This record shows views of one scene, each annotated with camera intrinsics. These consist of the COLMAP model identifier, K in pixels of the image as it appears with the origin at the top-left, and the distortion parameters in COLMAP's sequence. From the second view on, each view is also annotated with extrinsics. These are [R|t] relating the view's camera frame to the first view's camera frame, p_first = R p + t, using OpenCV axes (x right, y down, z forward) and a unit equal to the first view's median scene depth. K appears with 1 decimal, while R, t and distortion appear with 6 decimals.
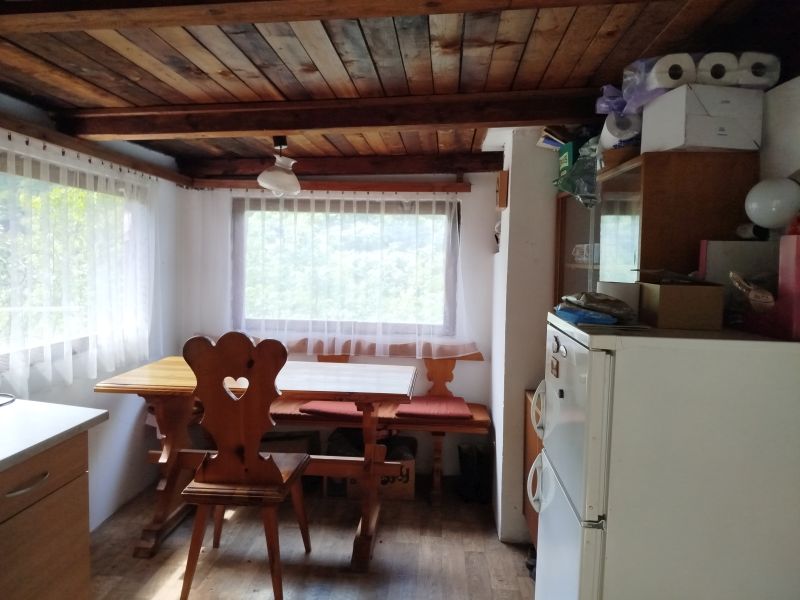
lens RADIAL K [[557.6, 0, 400.0], [0, 557.6, 300.0], [0, 0, 1]] dist [0.058821, -0.004180]
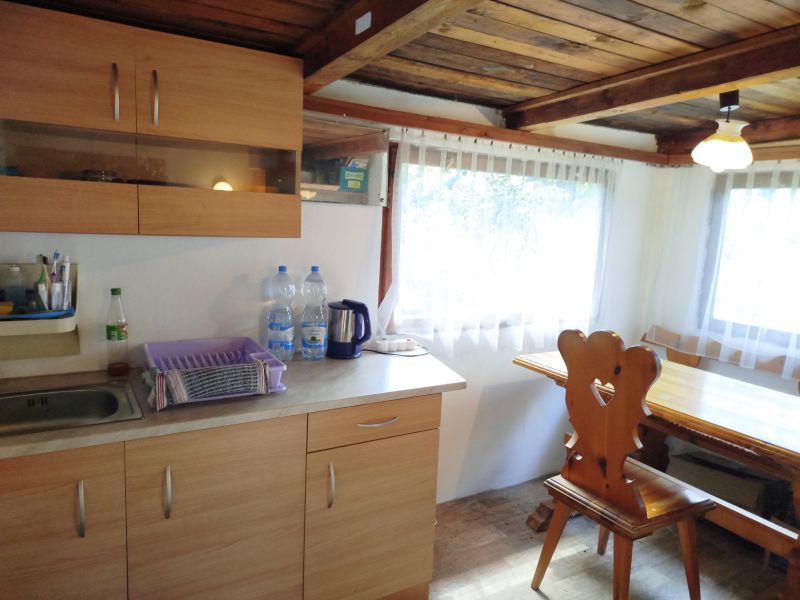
lens RADIAL K [[565.4, 0, 399.9], [0, 565.4, 290.4], [0, 0, 1]] dist [-0.004385, -0.004189]
pose [[0.579056, 0.108991, -0.807970, 0.214486], [-0.094481, 0.993318, 0.066281, -0.030181], [0.809795, 0.037957, 0.585484, 0.195234]]
